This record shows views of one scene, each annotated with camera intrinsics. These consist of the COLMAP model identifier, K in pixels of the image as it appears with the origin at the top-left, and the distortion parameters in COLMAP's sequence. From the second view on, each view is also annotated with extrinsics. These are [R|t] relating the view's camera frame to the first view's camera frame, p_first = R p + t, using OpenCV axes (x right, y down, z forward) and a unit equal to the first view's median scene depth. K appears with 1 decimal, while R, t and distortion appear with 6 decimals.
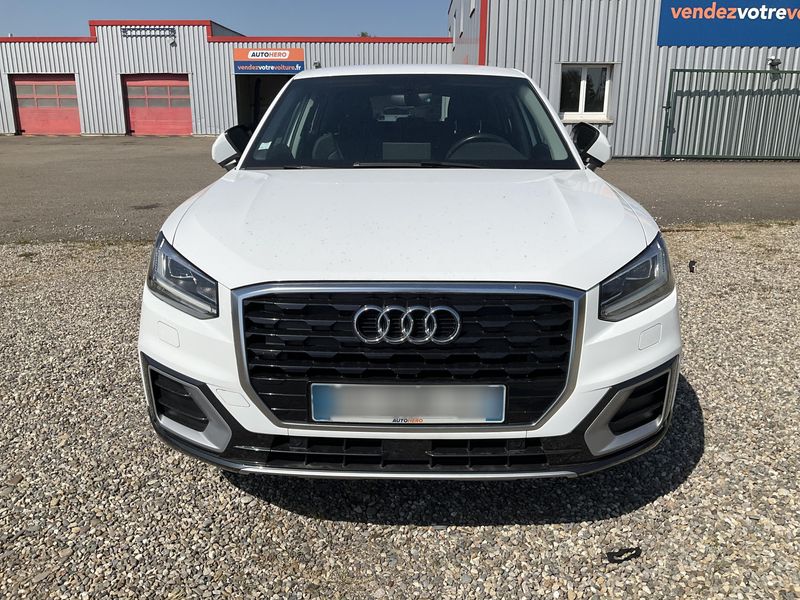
lens RADIAL K [[683.0, 0, 391.8], [0, 683.0, 296.4], [0, 0, 1]] dist [0.027077, -0.066818]
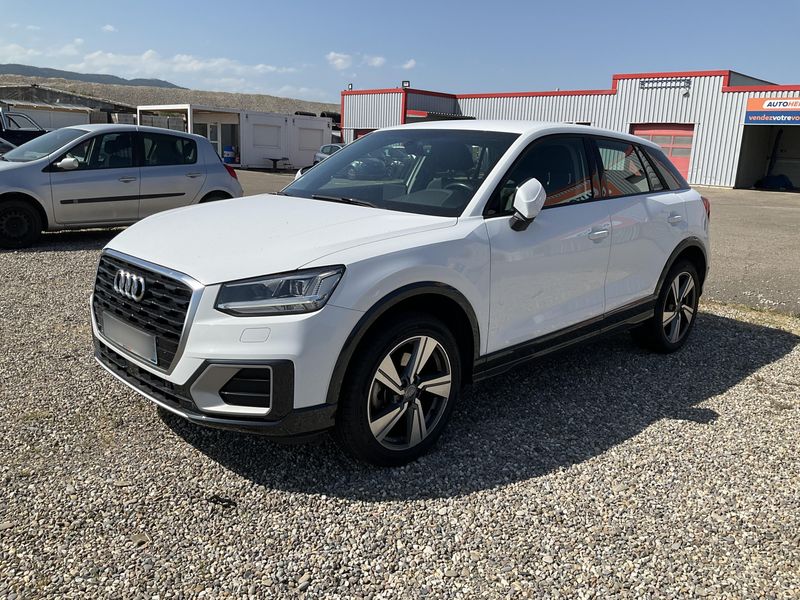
lens RADIAL K [[683.0, 0, 391.8], [0, 683.0, 296.4], [0, 0, 1]] dist [0.027077, -0.066818]
pose [[0.697358, 0.181605, -0.693334, 0.130261], [-0.226801, 0.973570, 0.026889, -0.009316], [0.679892, 0.138497, 0.720115, 0.023446]]
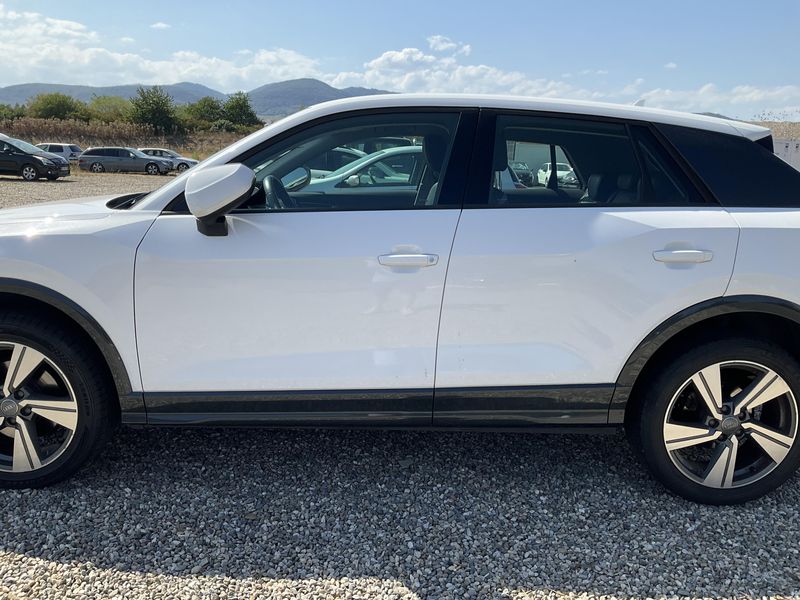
lens RADIAL K [[683.0, 0, 391.8], [0, 683.0, 296.4], [0, 0, 1]] dist [0.027077, -0.066818]
pose [[0.010866, 0.195342, -0.980675, 0.152642], [-0.295370, 0.937597, 0.183489, -0.045600], [0.955321, 0.287669, 0.067886, 0.173570]]
